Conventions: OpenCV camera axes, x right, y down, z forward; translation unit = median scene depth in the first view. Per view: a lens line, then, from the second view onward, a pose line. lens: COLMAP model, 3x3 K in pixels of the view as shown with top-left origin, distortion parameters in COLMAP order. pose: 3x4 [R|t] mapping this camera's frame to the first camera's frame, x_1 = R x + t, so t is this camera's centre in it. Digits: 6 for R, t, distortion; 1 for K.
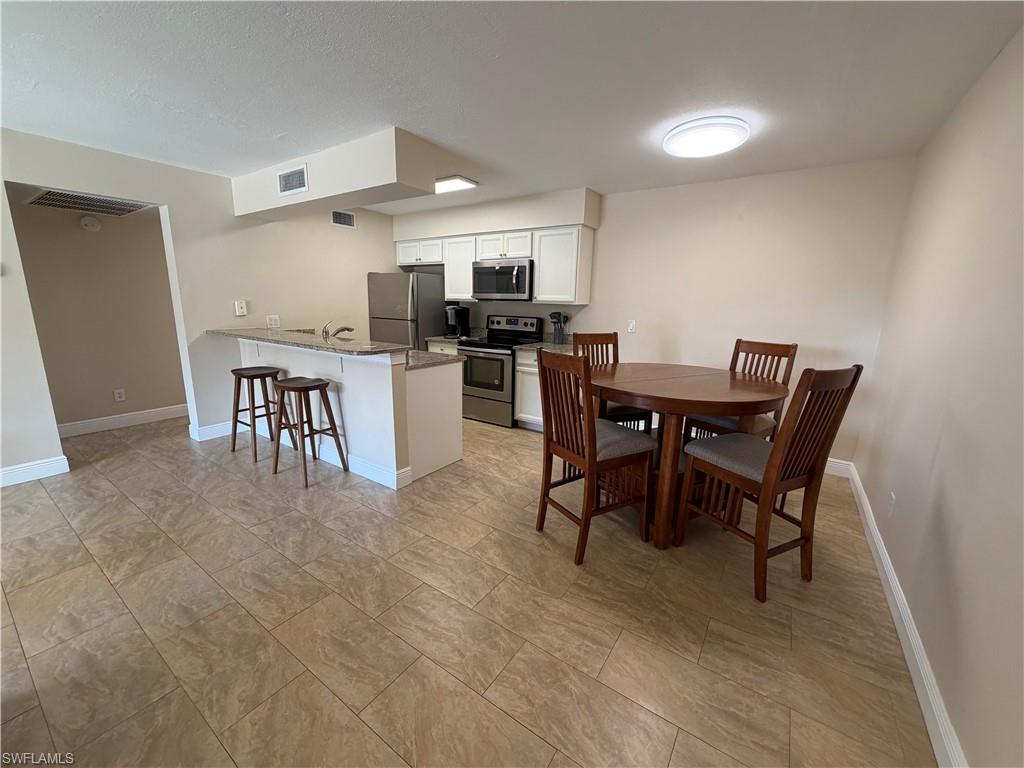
lens RADIAL K [[407.5, 0, 509.0], [0, 407.5, 384.6], [0, 0, 1]] dist [0.000271, -0.000034]
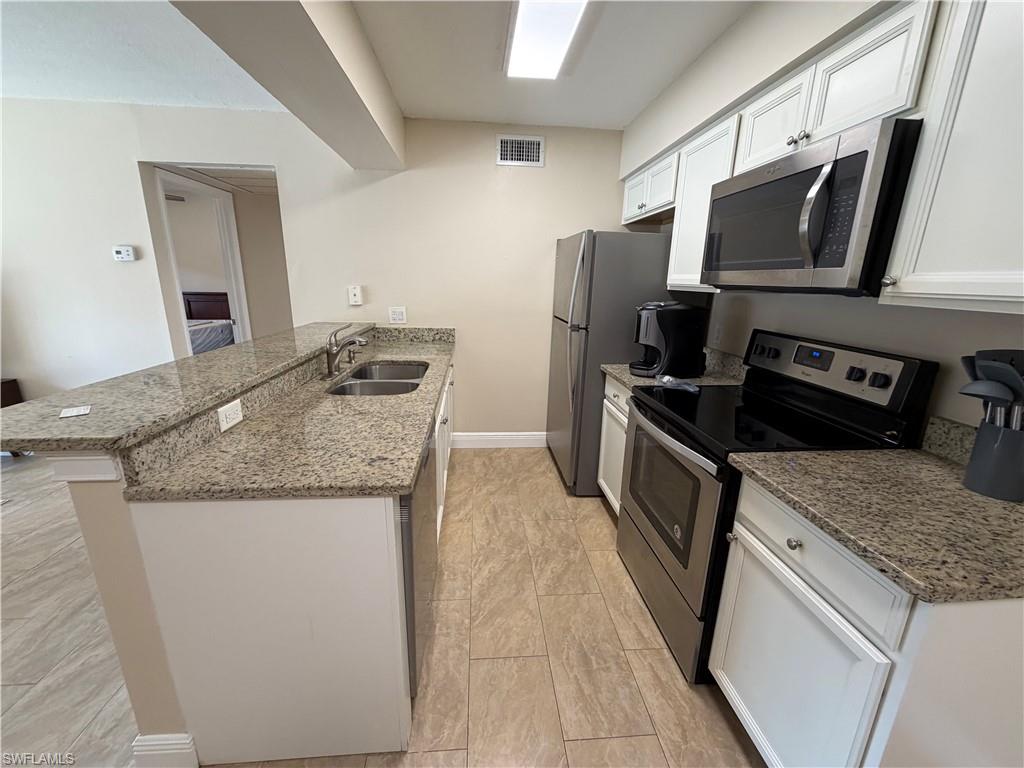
lens RADIAL K [[407.5, 0, 509.6], [0, 407.5, 385.1], [0, 0, 1]] dist [0.000271, -0.000034]
pose [[0.631859, 0.191165, -0.751140, 0.117331], [-0.166685, 0.979947, 0.109180, -0.145525], [0.756948, 0.056218, 0.651052, 0.690141]]
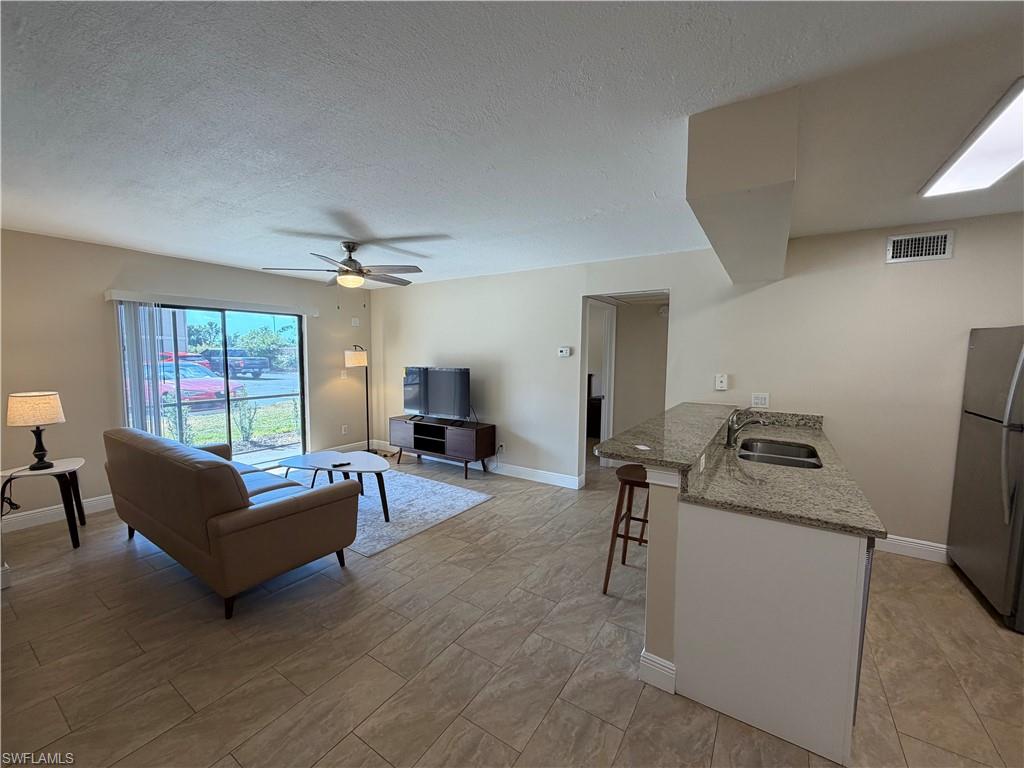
lens RADIAL K [[407.5, 0, 510.1], [0, 407.5, 385.4], [0, 0, 1]] dist [0.000271, -0.000034]
pose [[0.027210, 0.060819, -0.997778, 0.220912], [-0.211873, 0.975821, 0.053703, -0.121580], [0.976918, 0.209941, 0.039438, 0.476224]]
